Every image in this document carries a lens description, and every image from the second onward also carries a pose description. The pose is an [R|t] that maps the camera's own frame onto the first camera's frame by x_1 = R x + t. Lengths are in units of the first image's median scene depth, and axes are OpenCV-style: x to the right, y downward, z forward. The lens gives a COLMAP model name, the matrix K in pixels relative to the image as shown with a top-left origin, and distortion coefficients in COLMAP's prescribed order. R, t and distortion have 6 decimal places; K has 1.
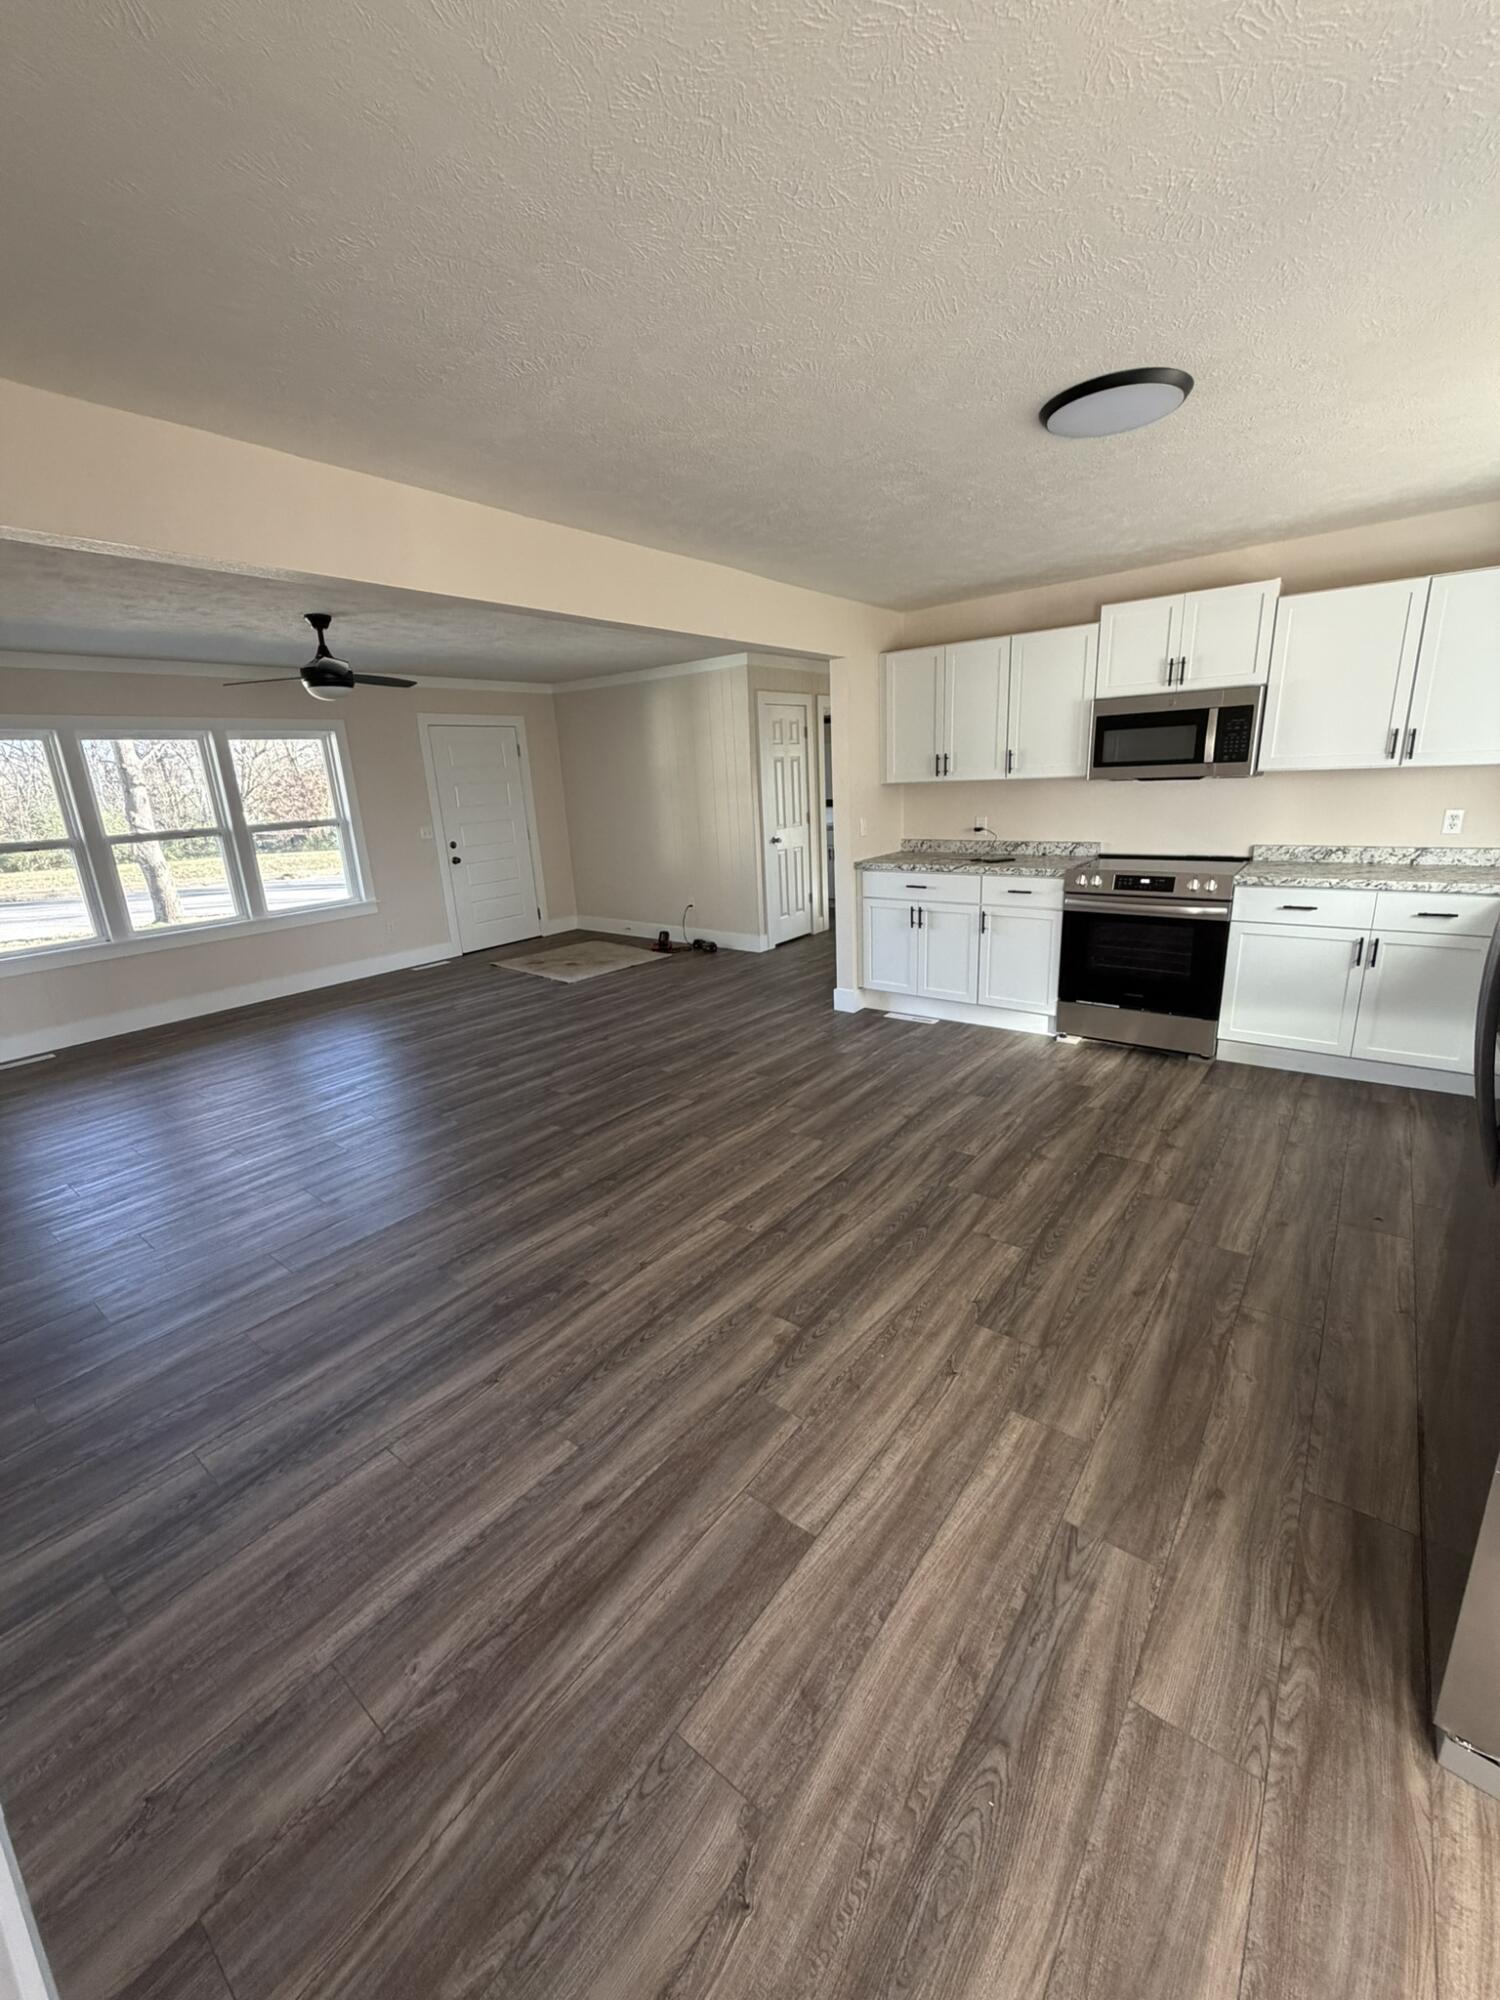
lens RADIAL K [[794.3, 0, 750.3], [0, 794.3, 989.2], [0, 0, 1]] dist [0.000075, -0.000369]
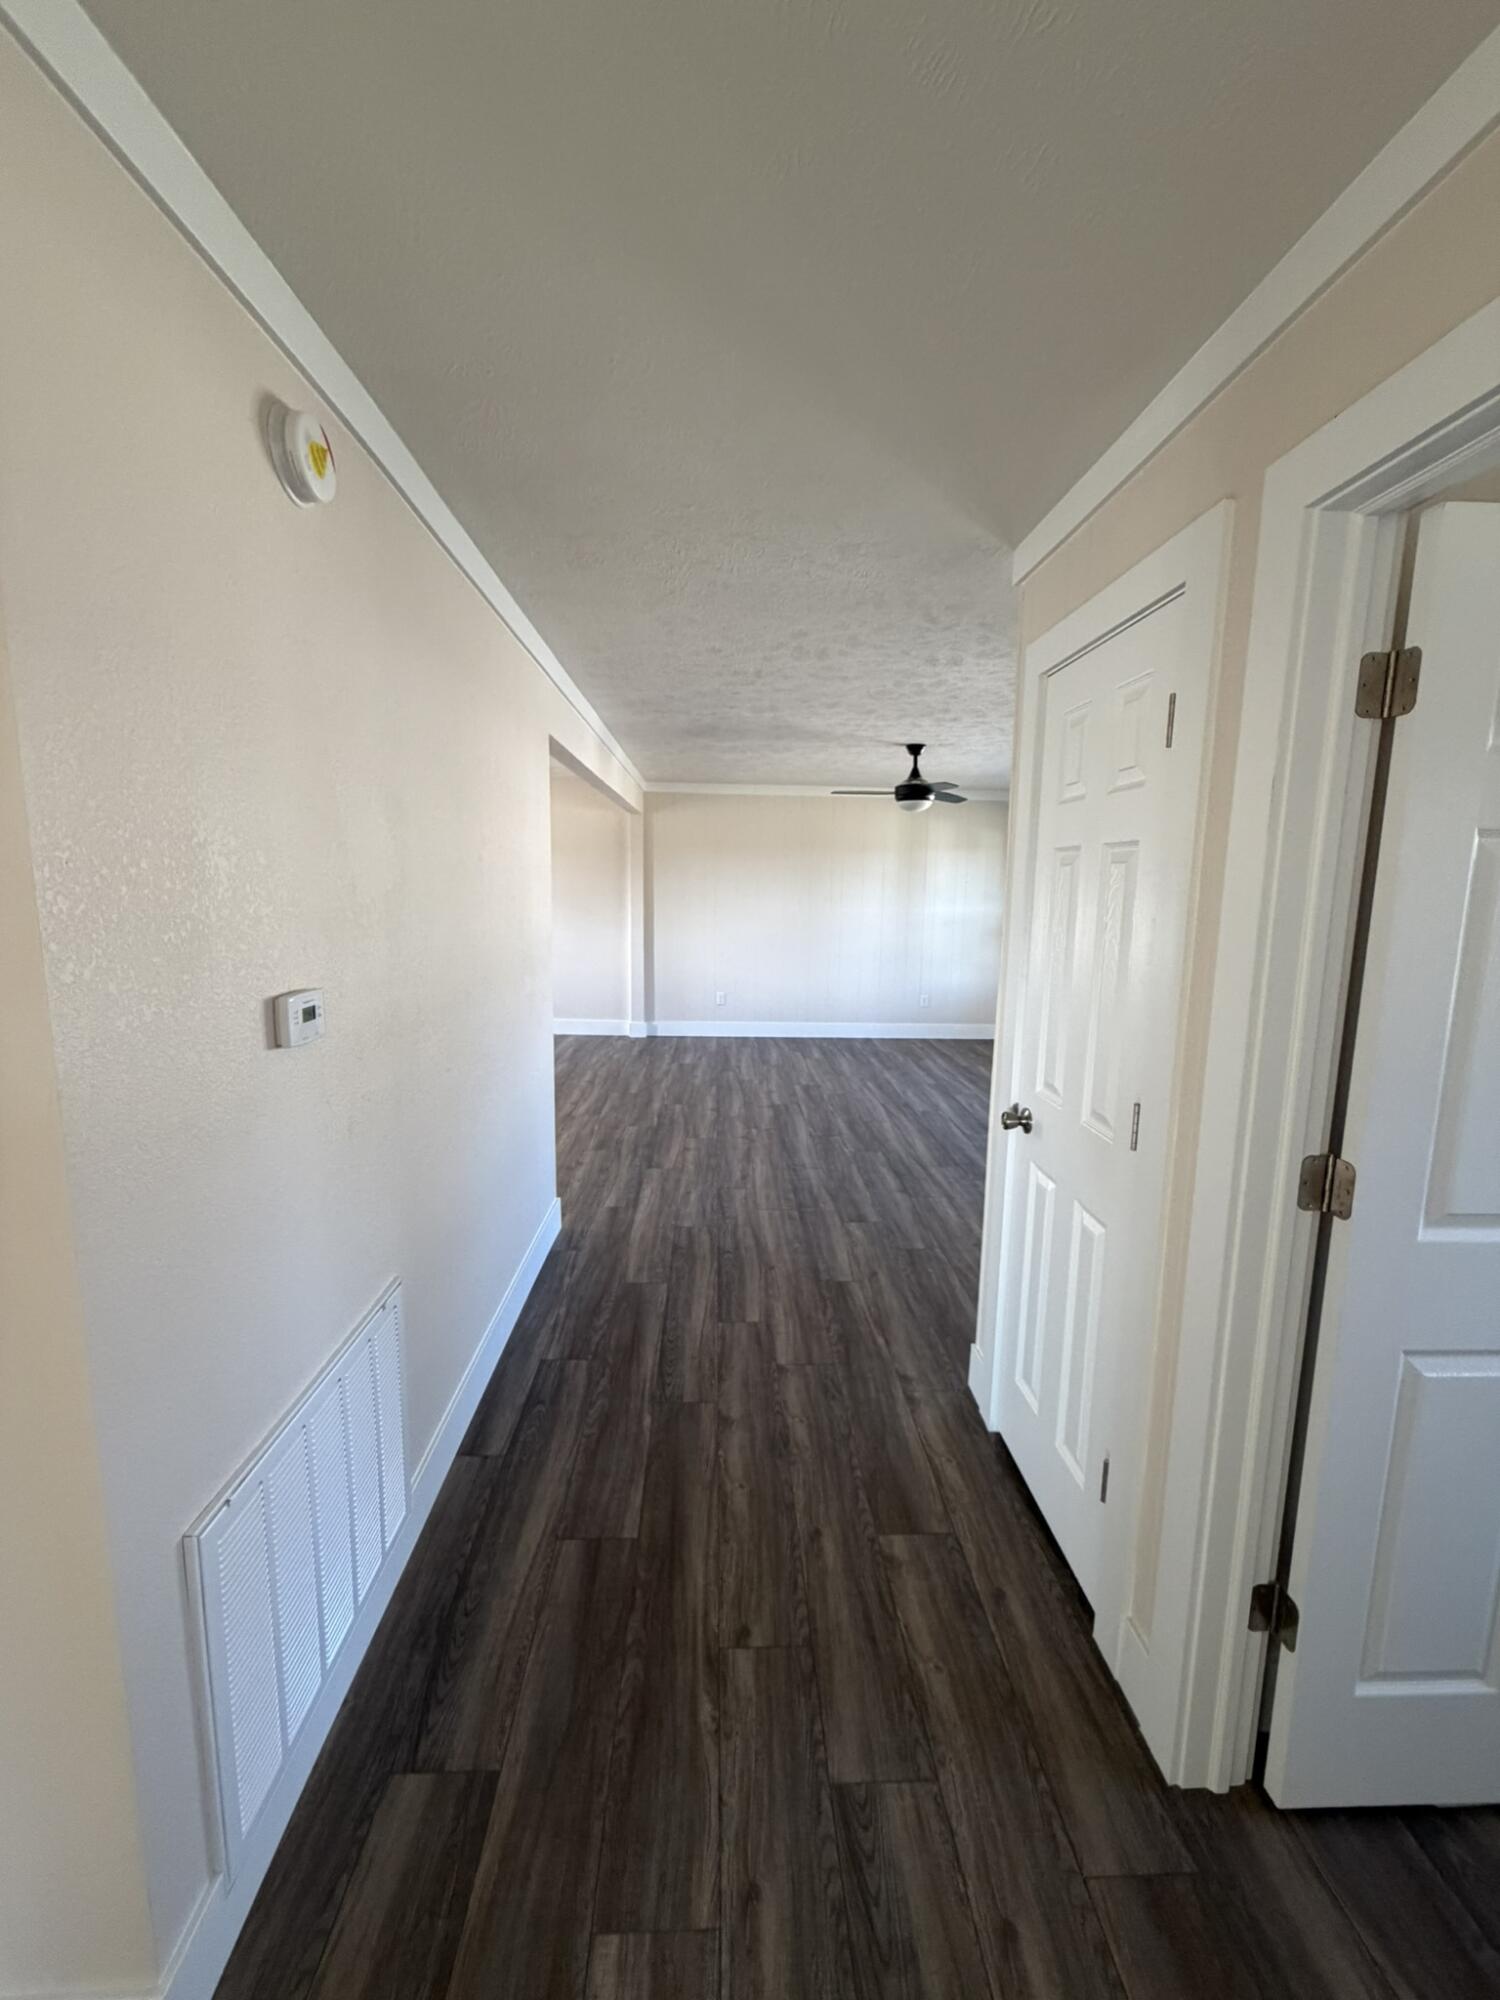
lens RADIAL K [[794.3, 0, 751.2], [0, 794.3, 993.3], [0, 0, 1]] dist [0.000075, -0.000369]
pose [[-0.760345, 0.128452, -0.636691, 0.527289], [-0.149785, 0.919152, 0.364314, -0.584653], [0.632012, 0.372371, -0.679633, 2.016842]]
